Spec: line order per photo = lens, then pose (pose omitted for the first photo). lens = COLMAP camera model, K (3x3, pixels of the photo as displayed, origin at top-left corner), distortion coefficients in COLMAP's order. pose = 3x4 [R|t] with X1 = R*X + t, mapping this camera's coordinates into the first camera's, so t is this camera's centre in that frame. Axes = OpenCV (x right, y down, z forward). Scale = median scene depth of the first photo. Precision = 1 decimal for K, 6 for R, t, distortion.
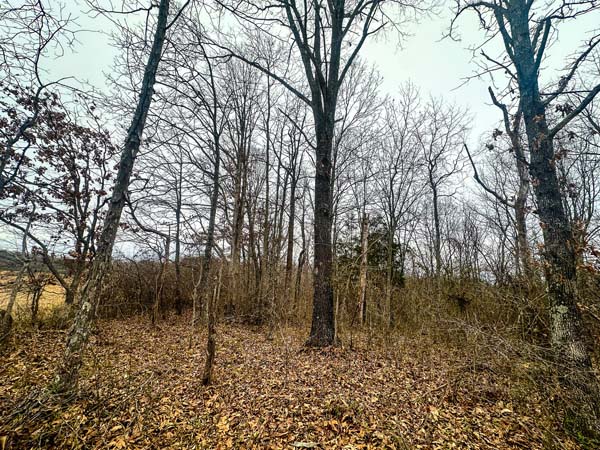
lens RADIAL K [[238.2, 0, 300.0], [0, 238.2, 225.0], [0, 0, 1]] dist [0.000898, 0.000115]
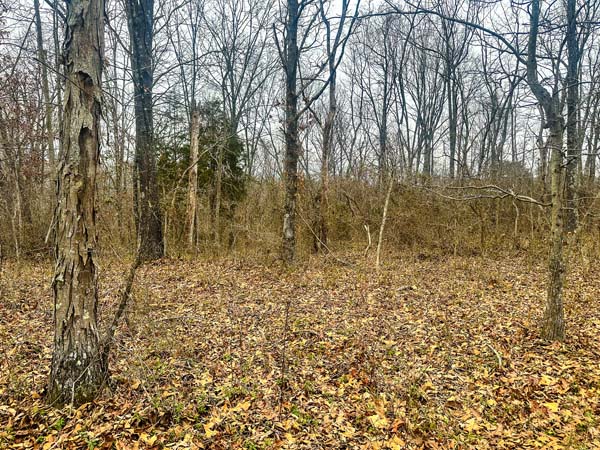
lens RADIAL K [[416.5, 0, 301.1], [0, 416.5, 229.3], [0, 0, 1]] dist [0.081559, -0.091915]
pose [[0.877862, -0.082635, 0.471731, -0.072522], [-0.072385, 0.950792, 0.301257, -0.095357], [-0.473412, -0.298608, 0.828682, -0.316265]]
